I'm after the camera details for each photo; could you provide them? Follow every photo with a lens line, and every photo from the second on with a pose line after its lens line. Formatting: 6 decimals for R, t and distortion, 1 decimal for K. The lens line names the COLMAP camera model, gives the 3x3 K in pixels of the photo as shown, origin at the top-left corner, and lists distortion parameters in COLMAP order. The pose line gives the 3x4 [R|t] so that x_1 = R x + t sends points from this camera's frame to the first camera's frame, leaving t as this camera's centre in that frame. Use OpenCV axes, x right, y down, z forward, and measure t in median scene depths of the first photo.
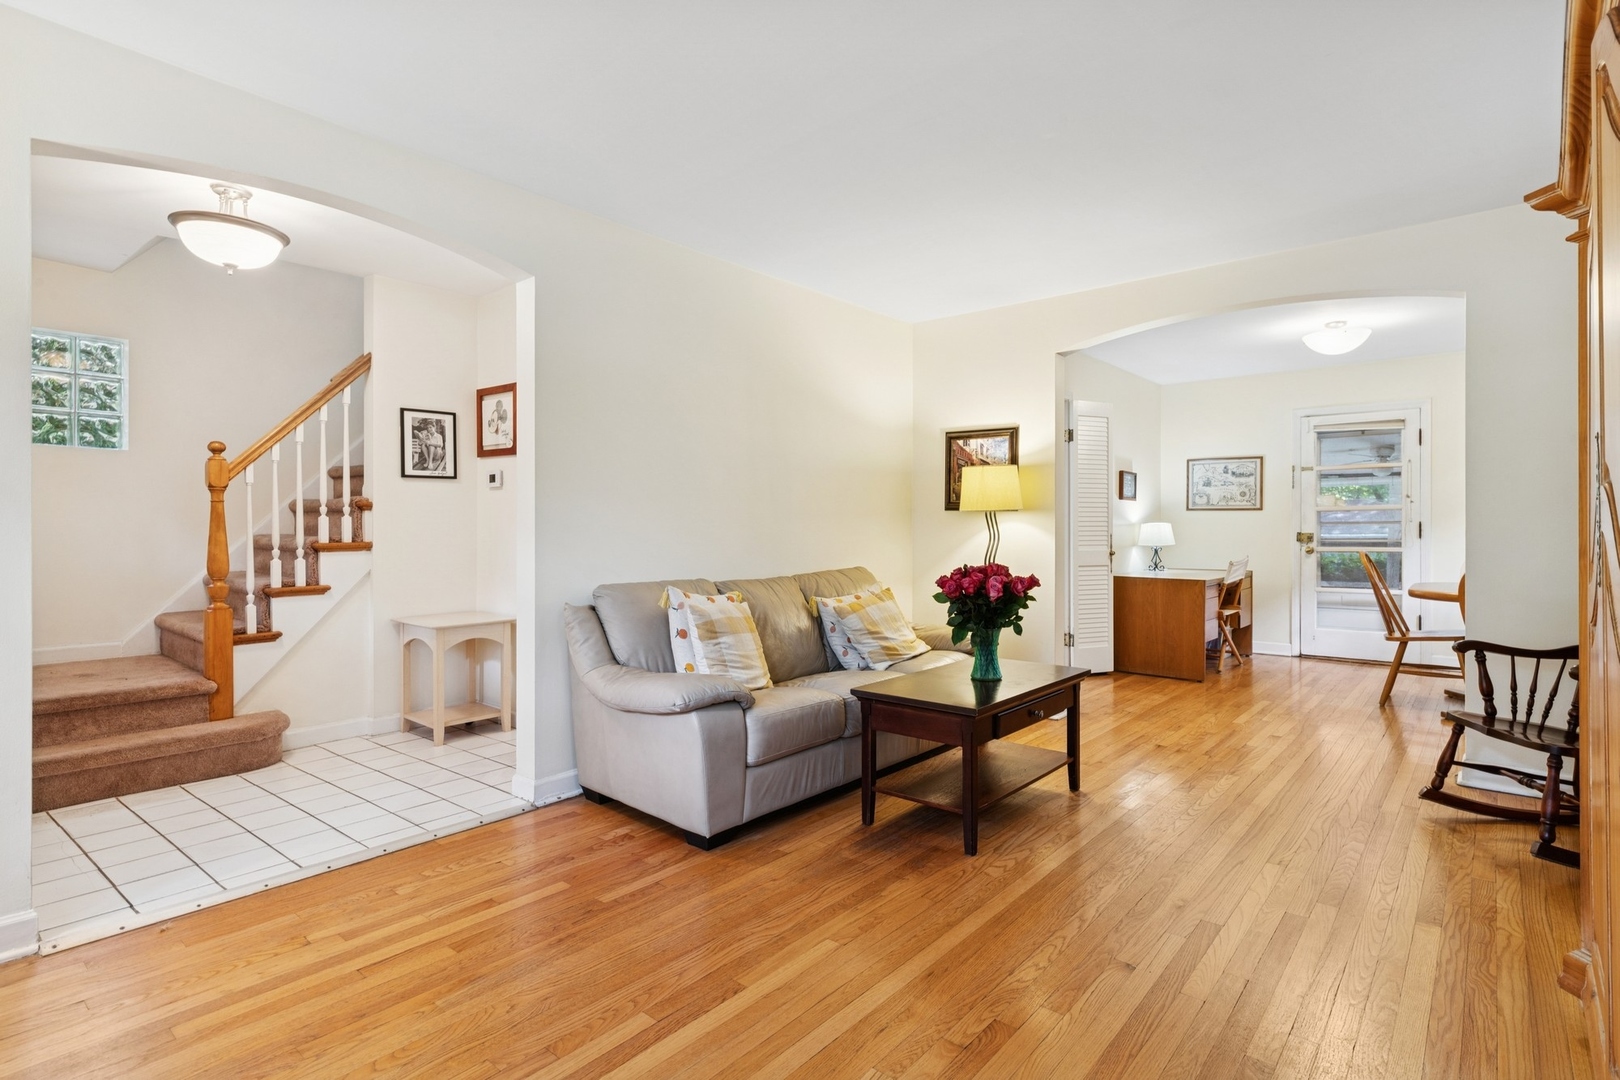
lens RADIAL K [[807.8, 0, 809.2], [0, 807.8, 536.5], [0, 0, 1]] dist [0.003364, -0.000304]
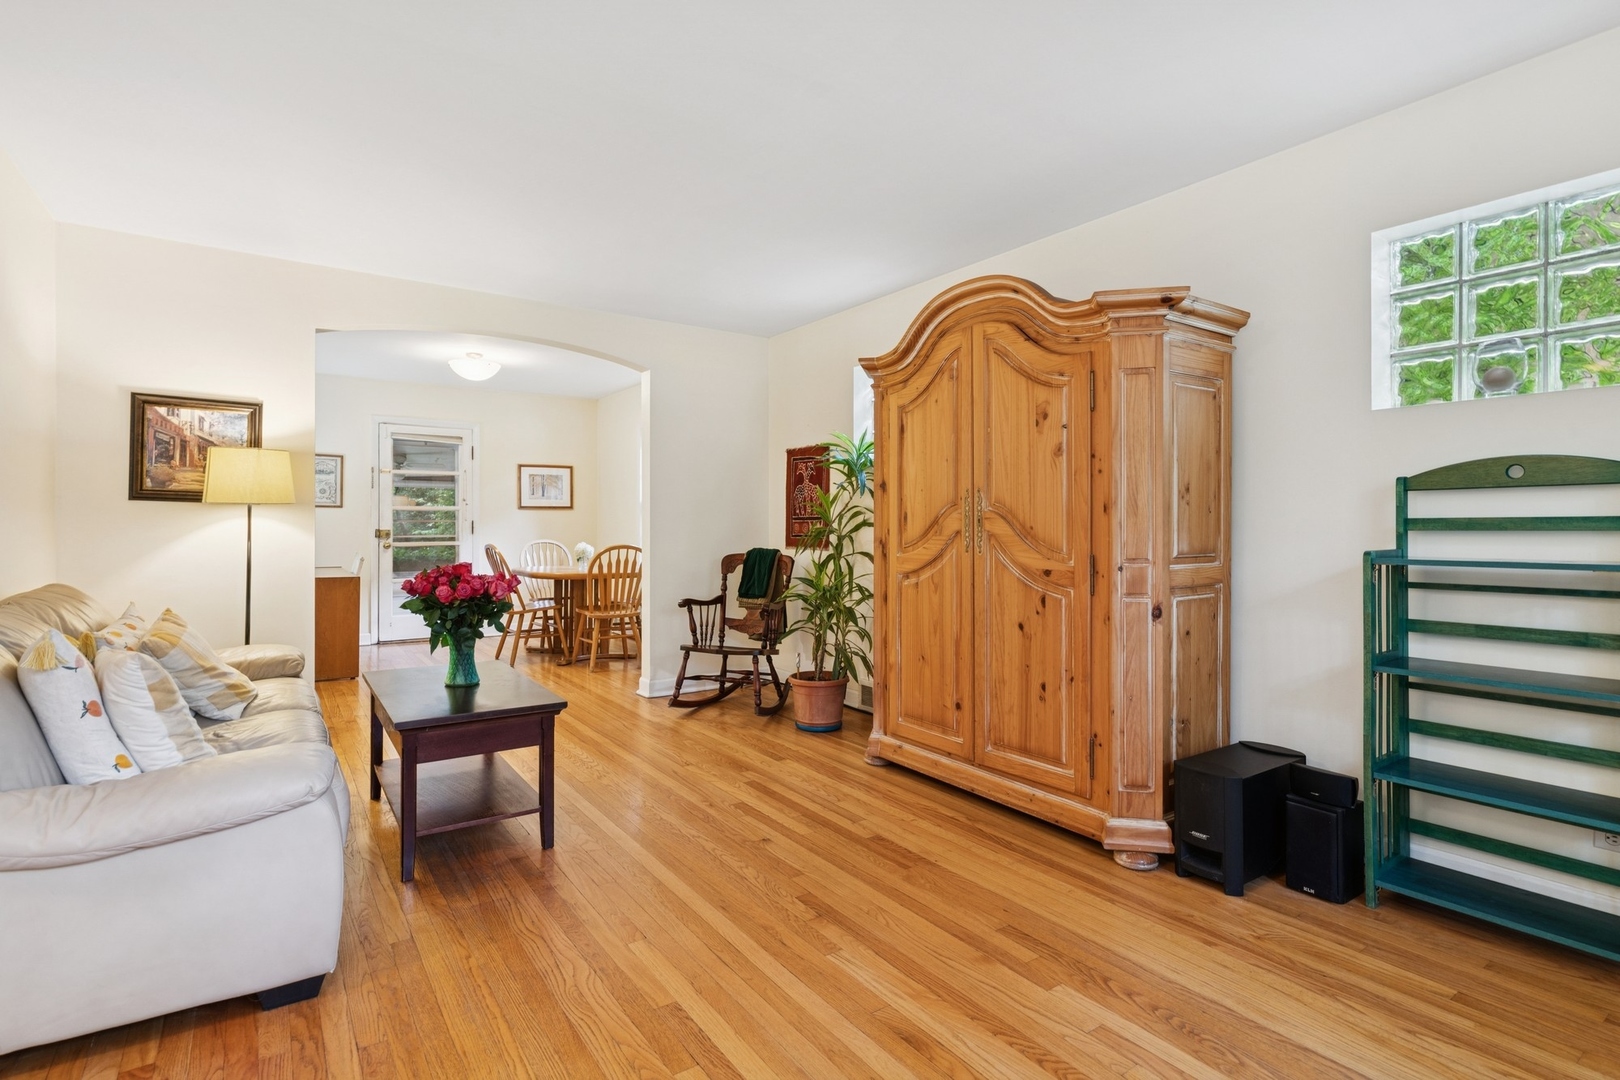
lens RADIAL K [[807.8, 0, 793.7], [0, 807.8, 523.5], [0, 0, 1]] dist [0.003364, -0.000304]
pose [[0.252252, 0.004950, 0.967649, -0.414308], [0.005946, 0.999960, -0.006665, -0.003134], [-0.967643, 0.007435, 0.252212, 0.259874]]
